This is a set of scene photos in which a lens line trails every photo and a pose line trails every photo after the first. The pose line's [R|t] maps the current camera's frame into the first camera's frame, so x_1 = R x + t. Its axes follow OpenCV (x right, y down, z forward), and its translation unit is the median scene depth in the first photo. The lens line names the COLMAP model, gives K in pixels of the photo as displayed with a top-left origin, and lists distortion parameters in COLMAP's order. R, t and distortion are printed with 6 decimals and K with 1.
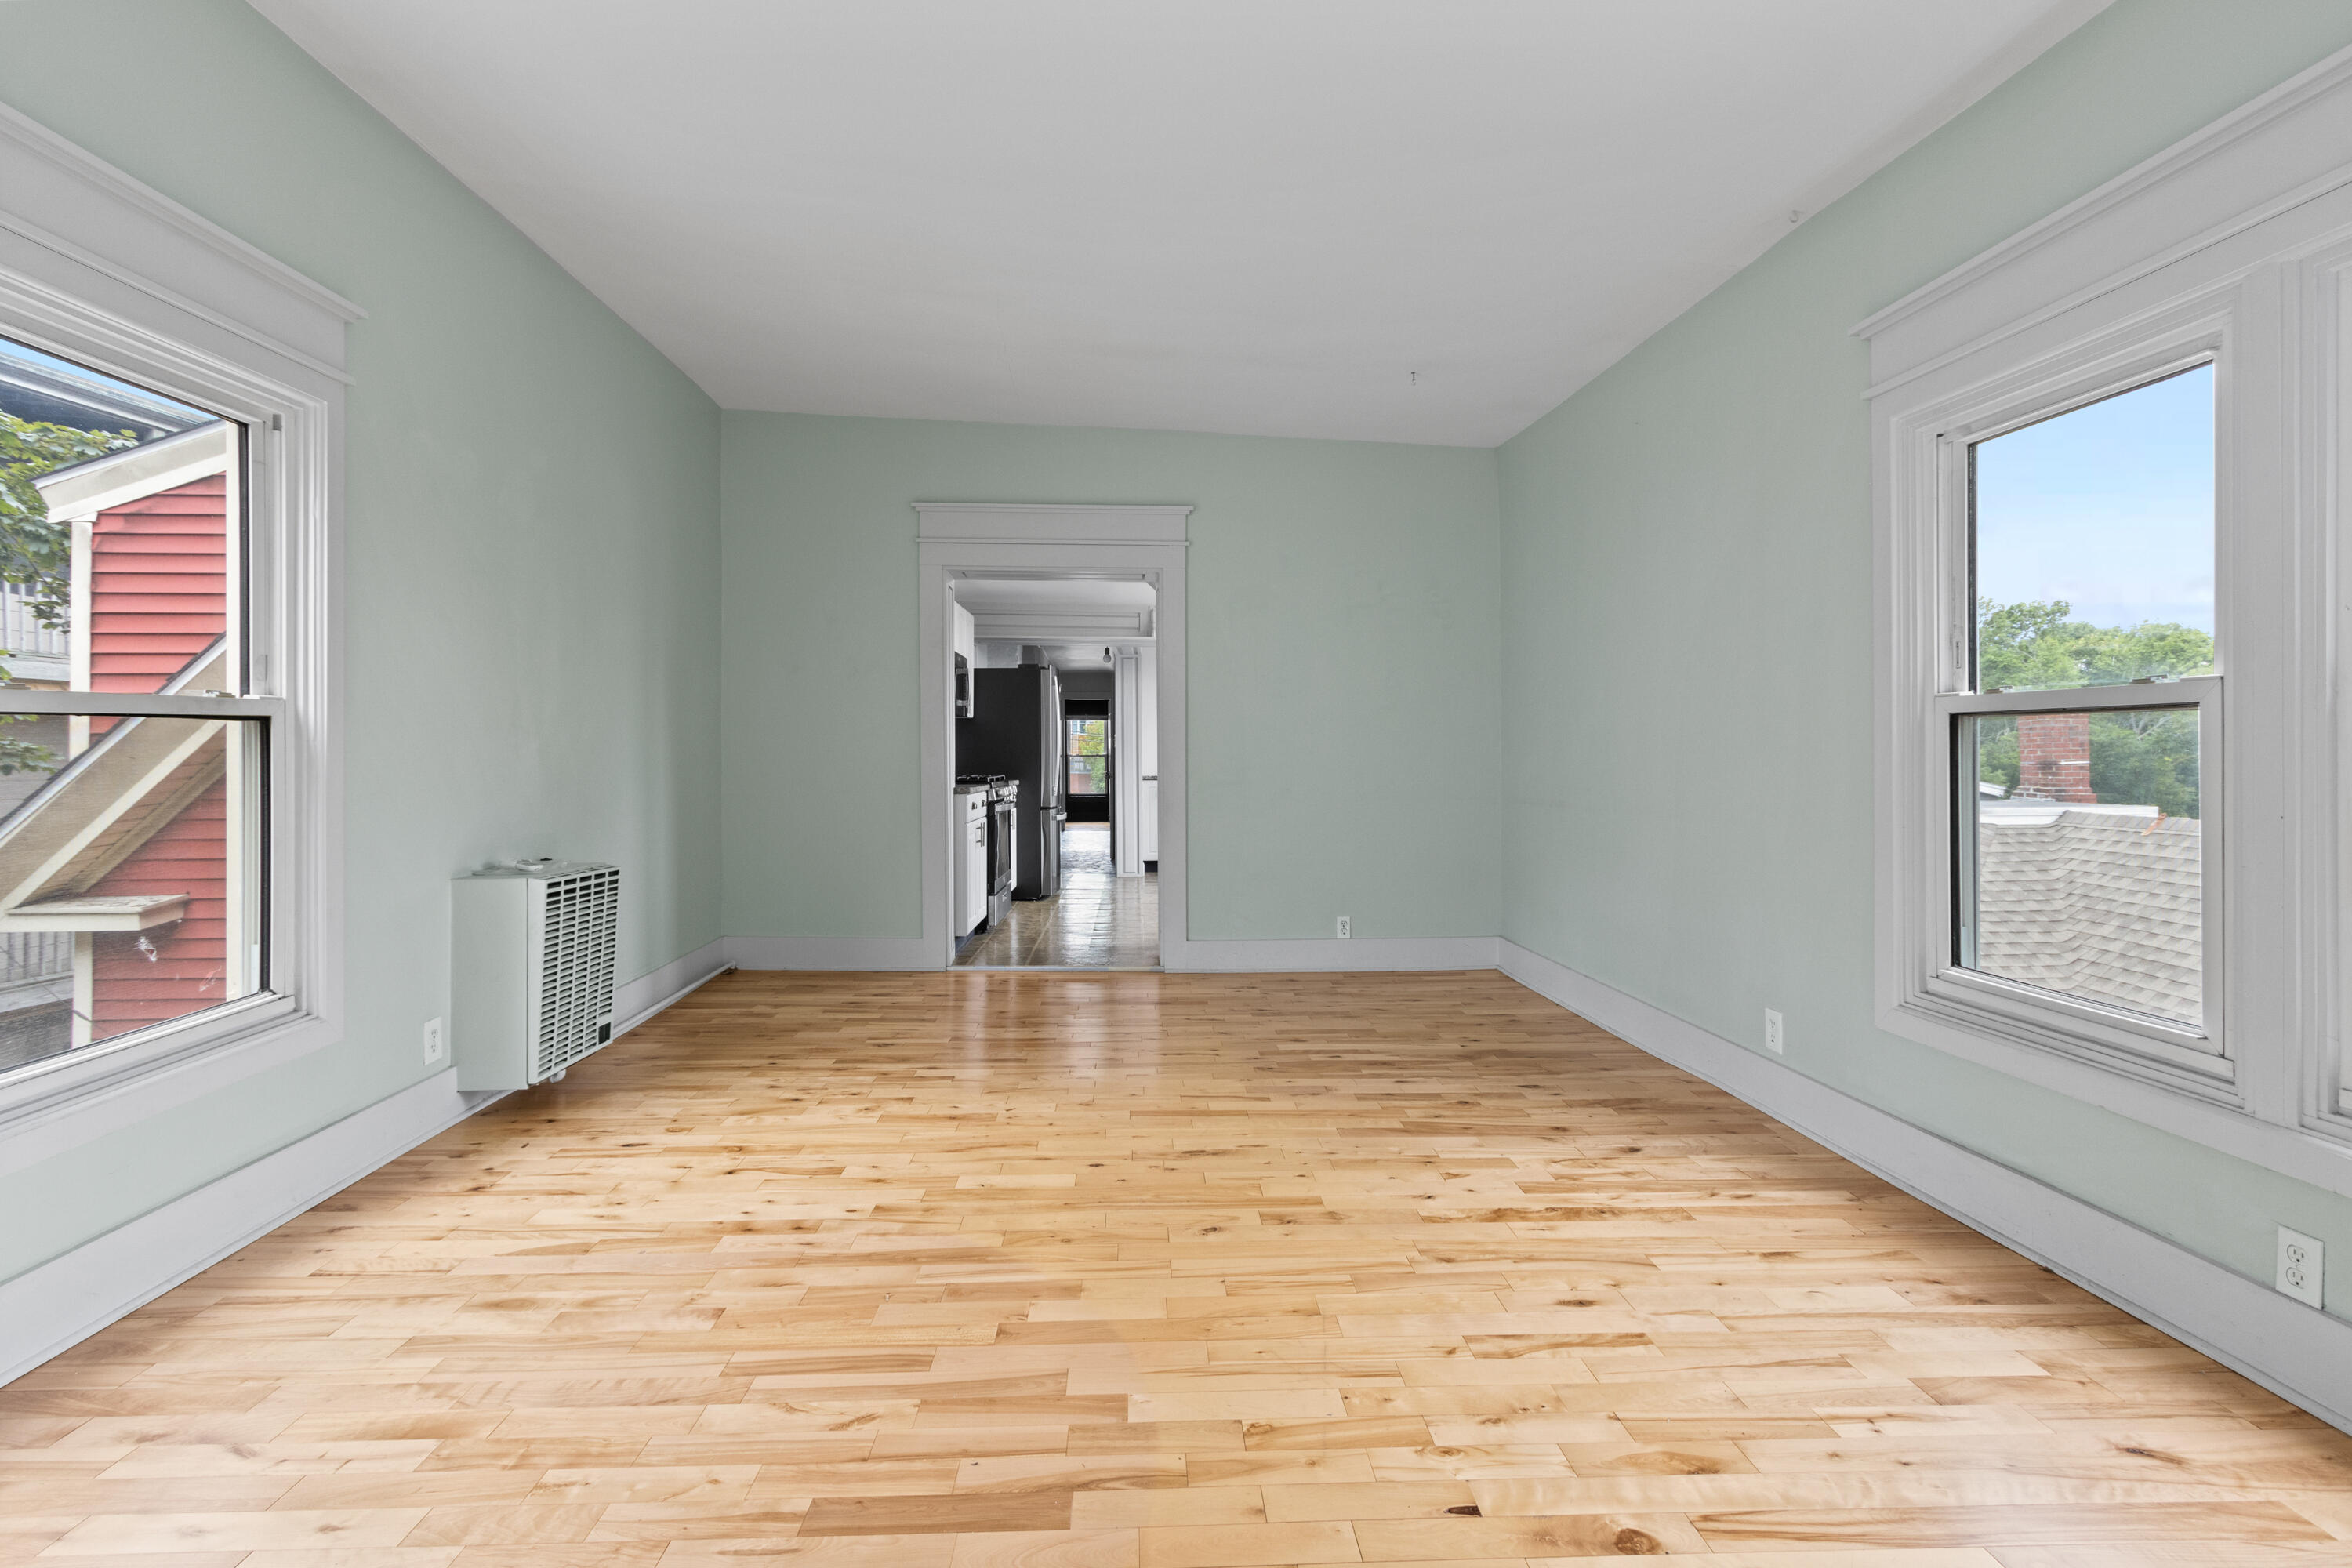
lens RADIAL K [[1109.3, 0, 1170.2], [0, 1109.3, 756.1], [0, 0, 1]] dist [0.003131, -0.000215]
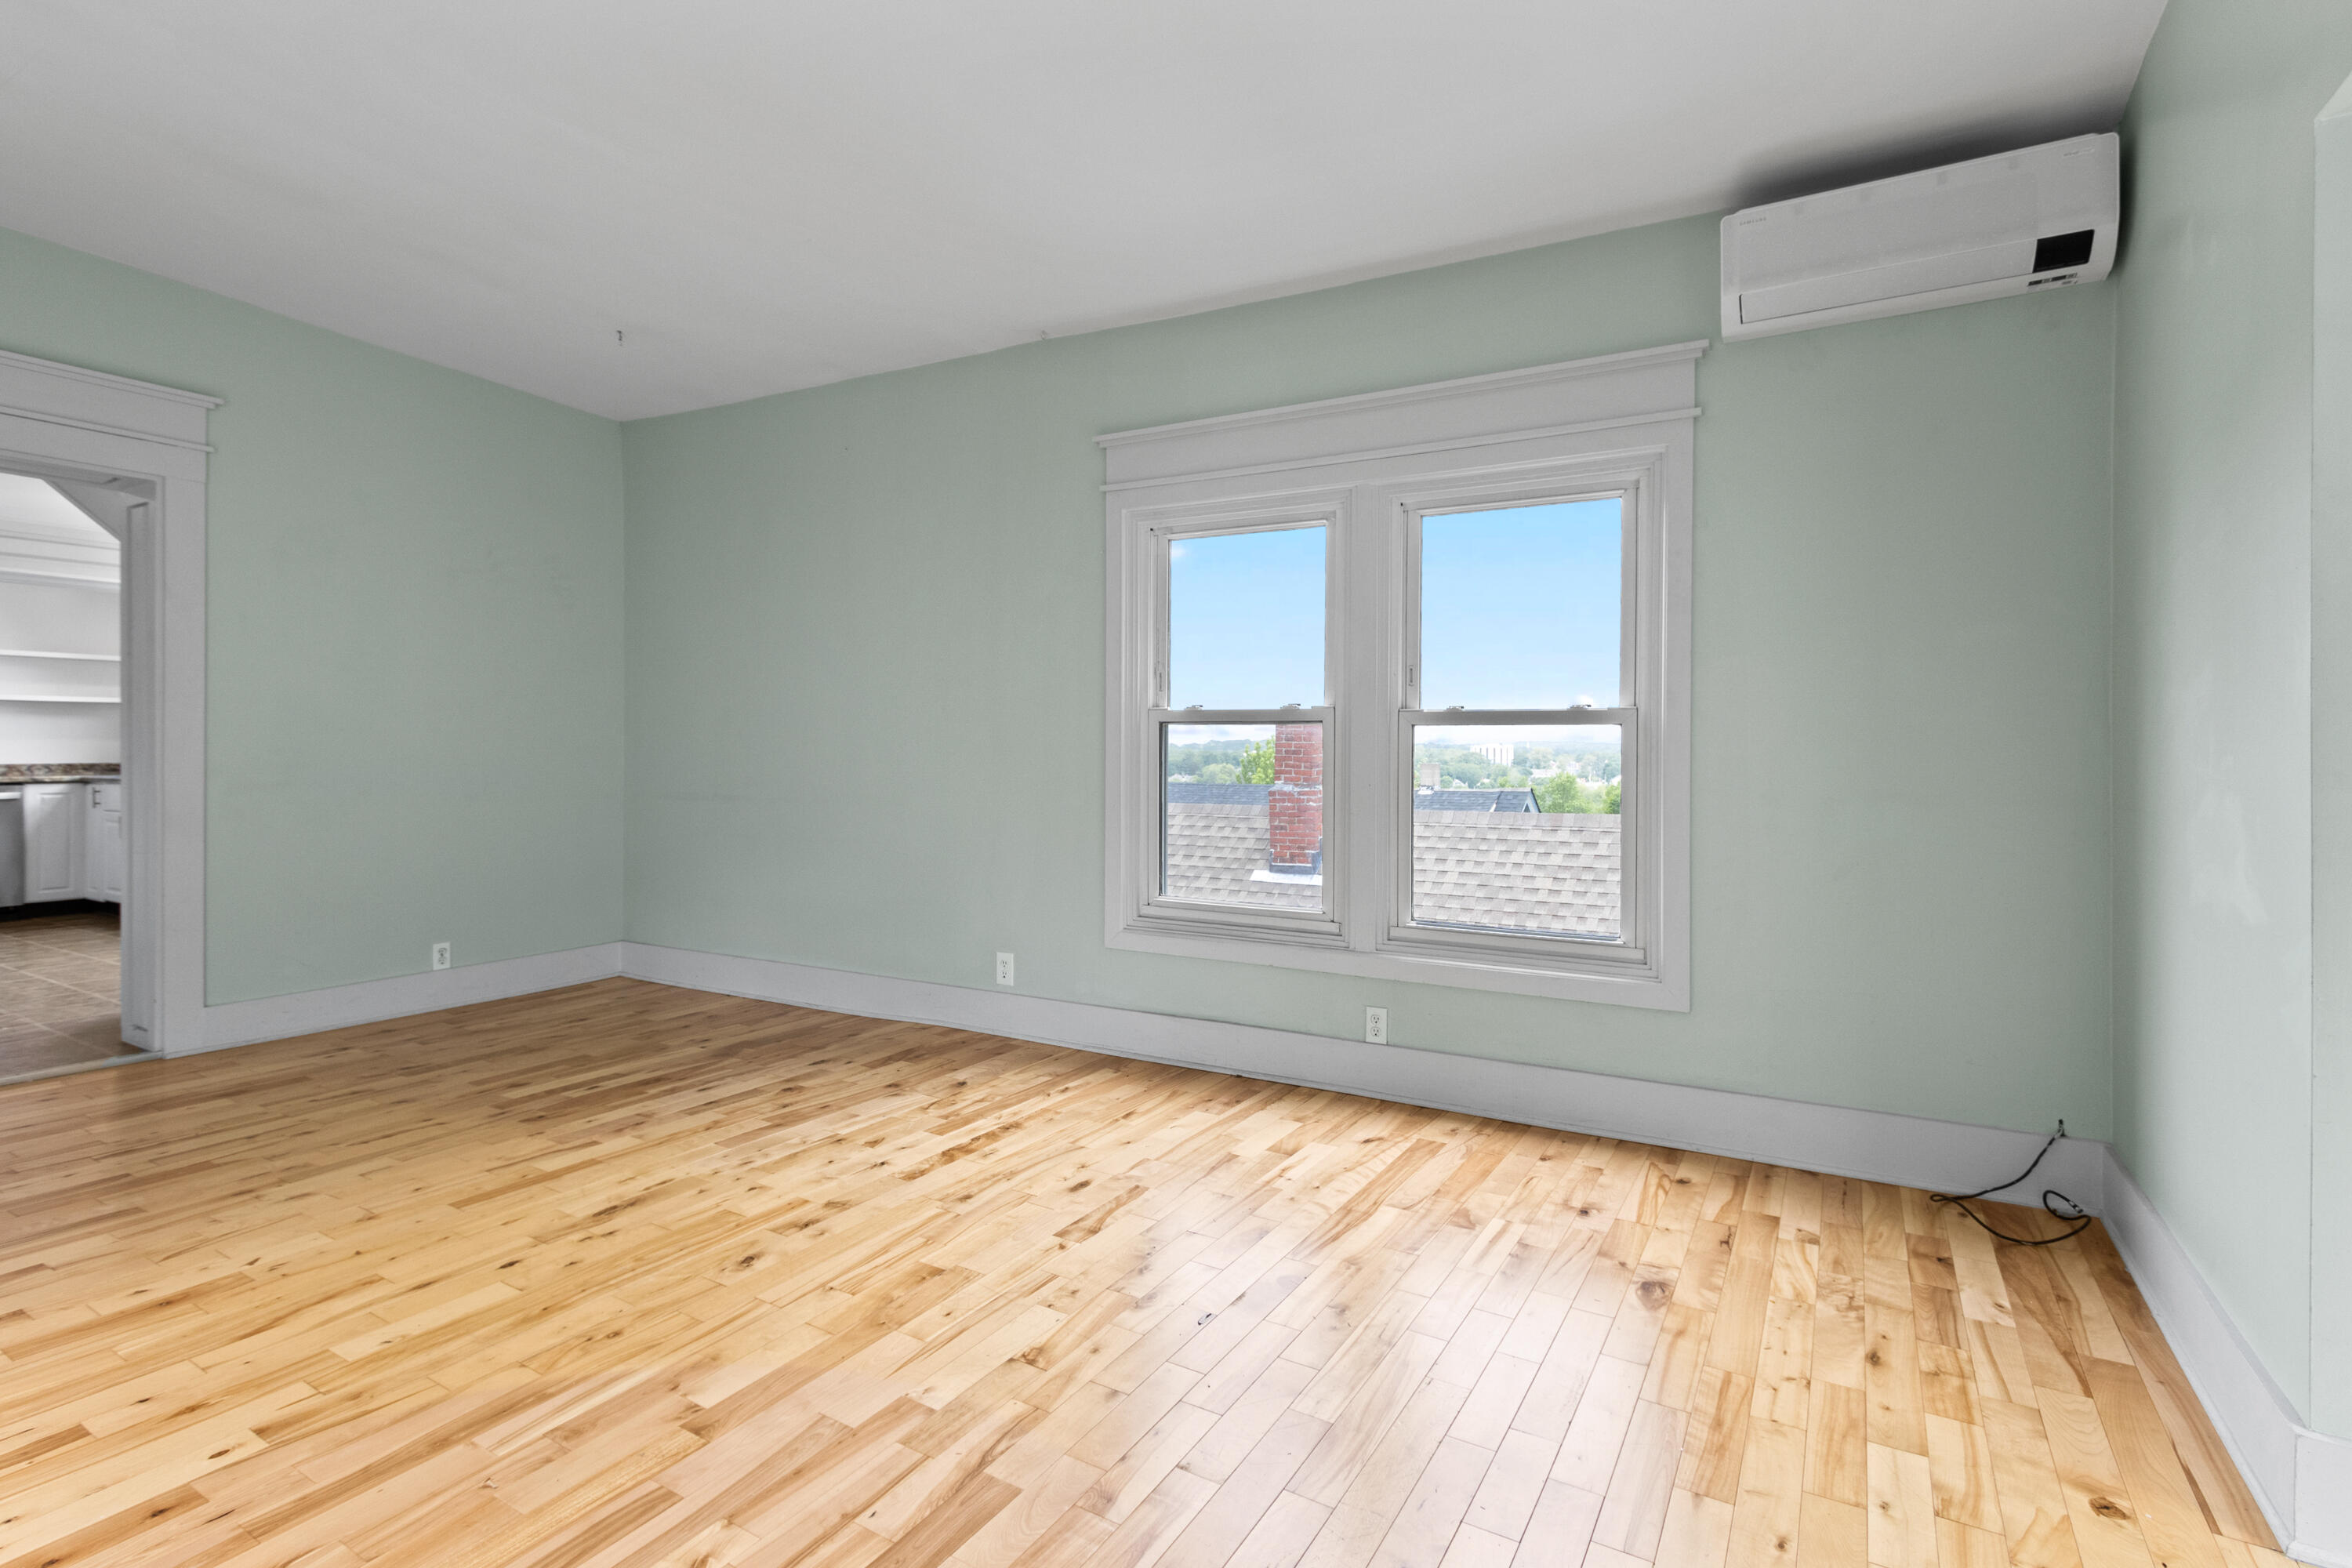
lens RADIAL K [[1109.3, 0, 1191.0], [0, 1109.3, 756.7], [0, 0, 1]] dist [0.003131, -0.000215]
pose [[0.545067, -0.000807, 0.838392, -0.495080], [-0.003640, 0.999988, 0.003329, 0.001682], [-0.838385, -0.004866, 0.545057, 0.170358]]
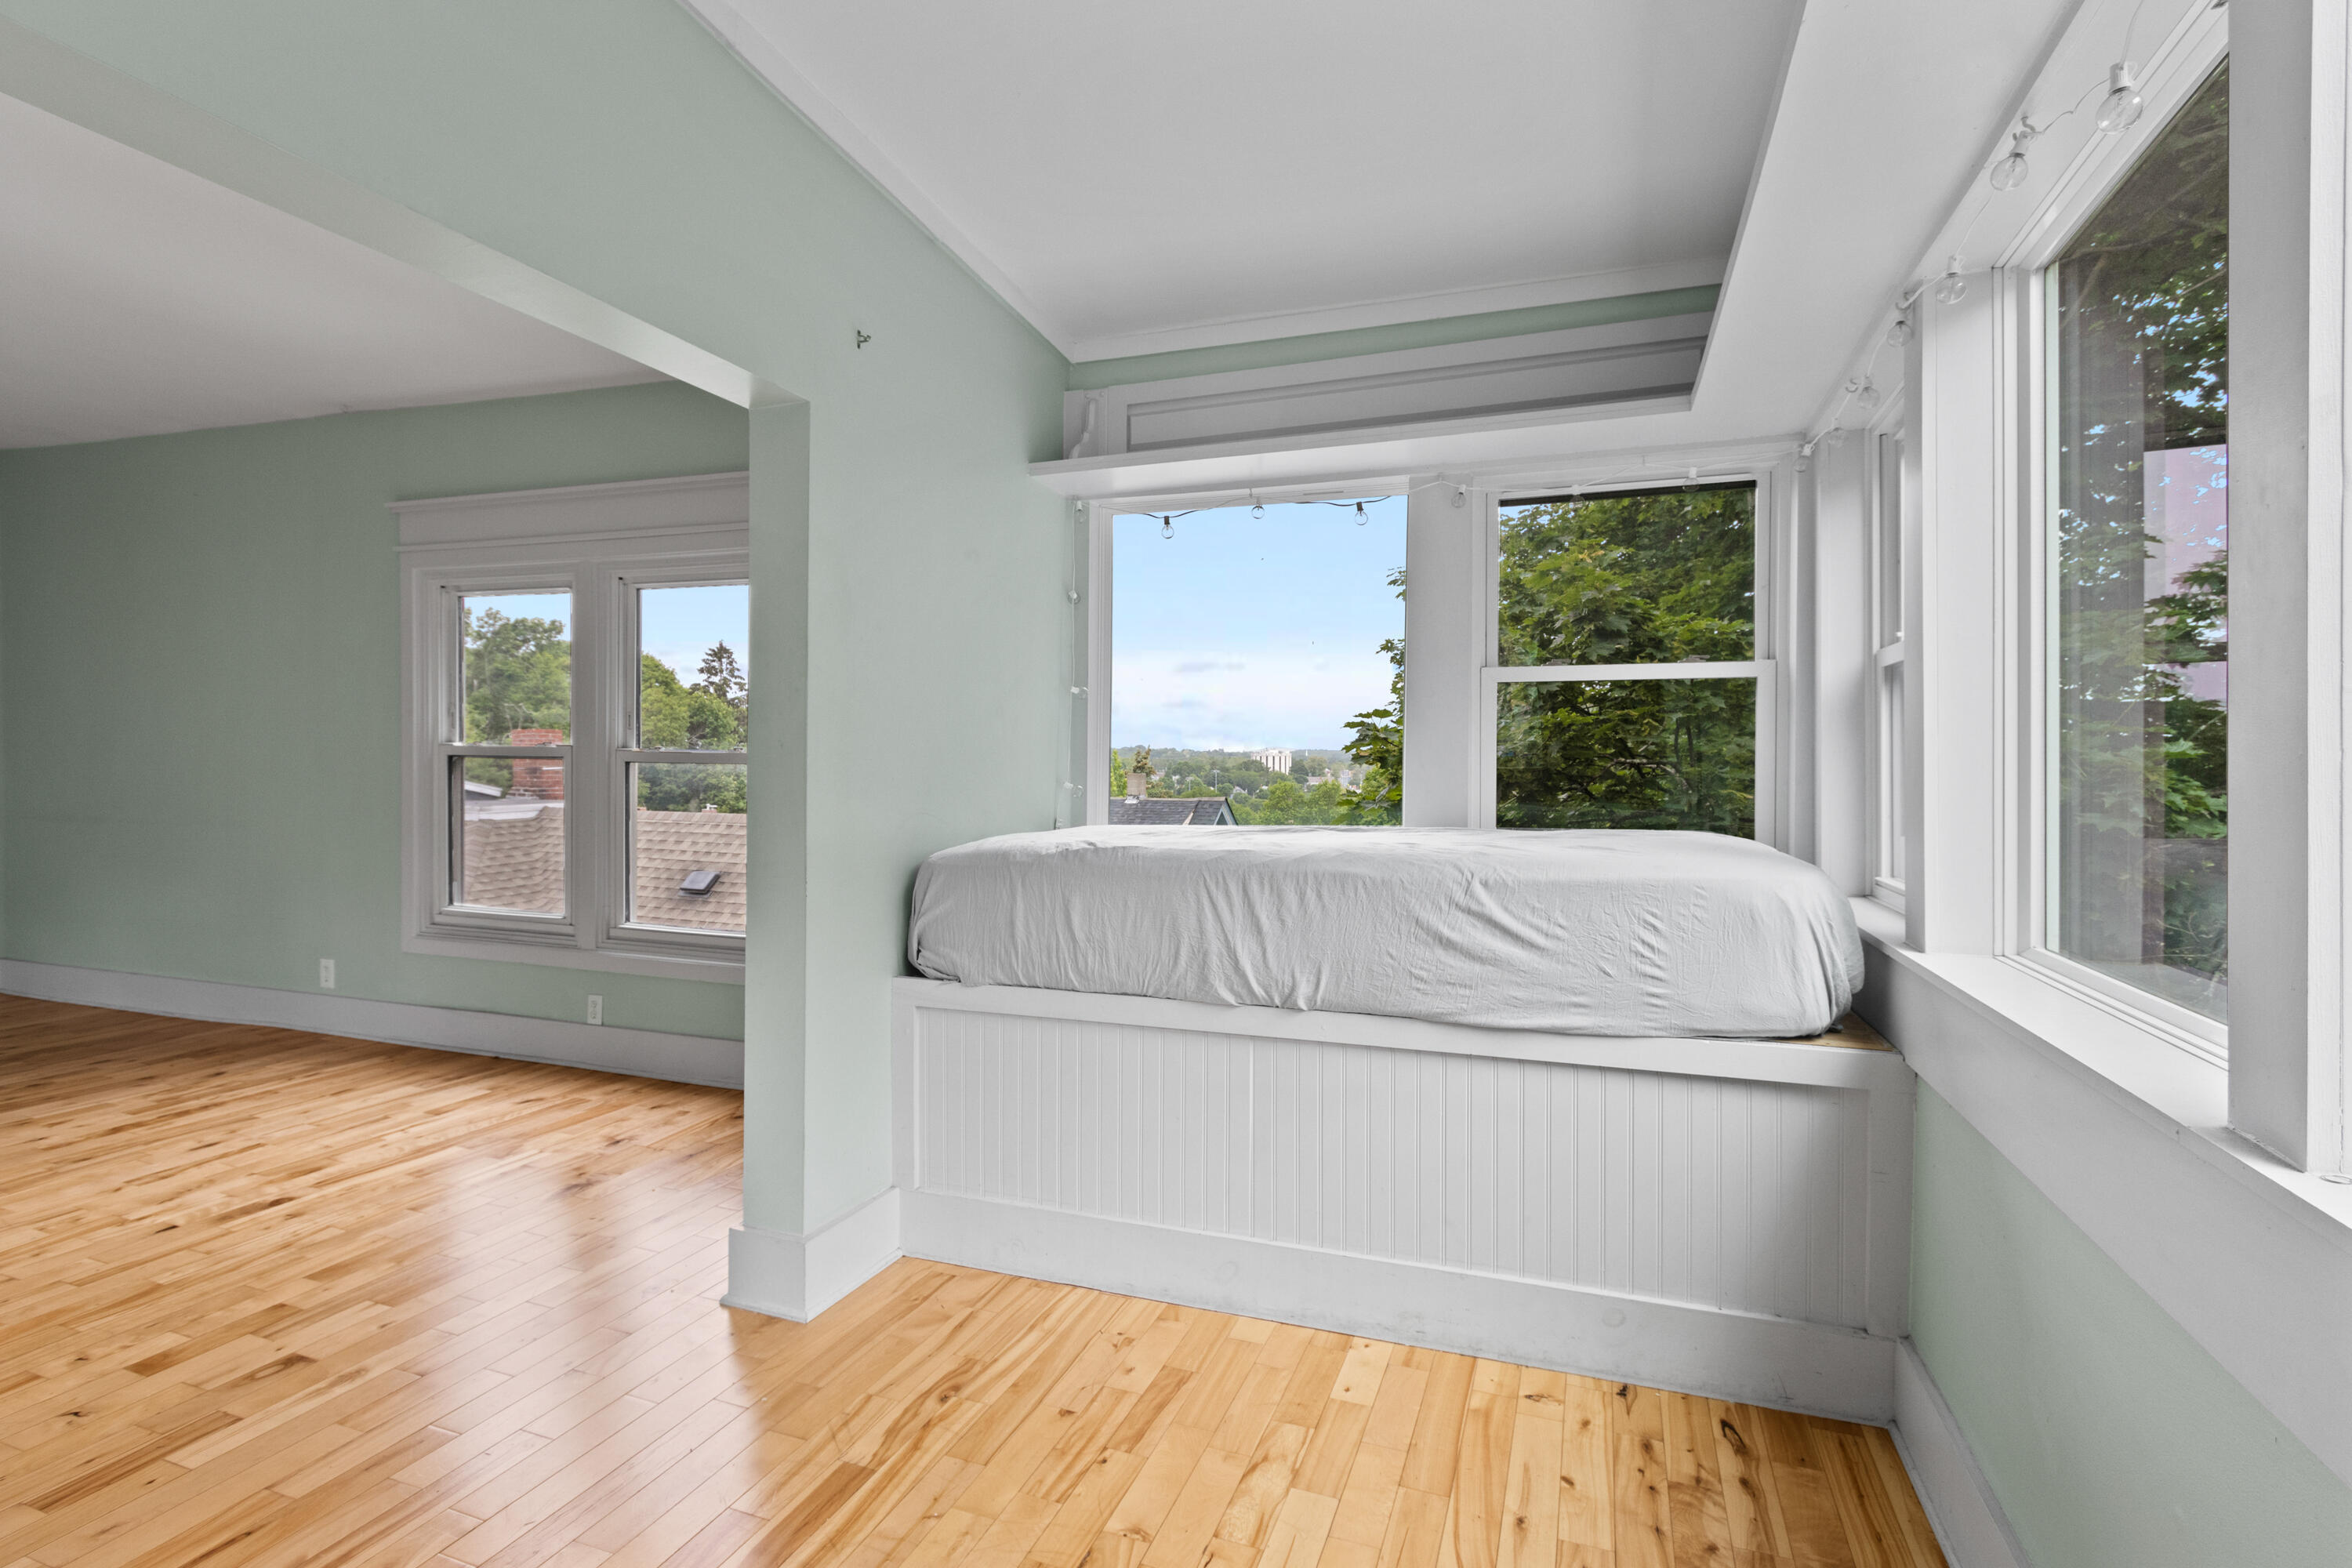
lens RADIAL K [[1109.3, 0, 1151.4], [0, 1109.3, 772.6], [0, 0, 1]] dist [0.003131, -0.000215]
pose [[0.392435, -0.005099, 0.919765, -0.421403], [-0.009270, 0.999912, 0.009499, -0.037609], [-0.919733, -0.012254, 0.392353, -0.630578]]
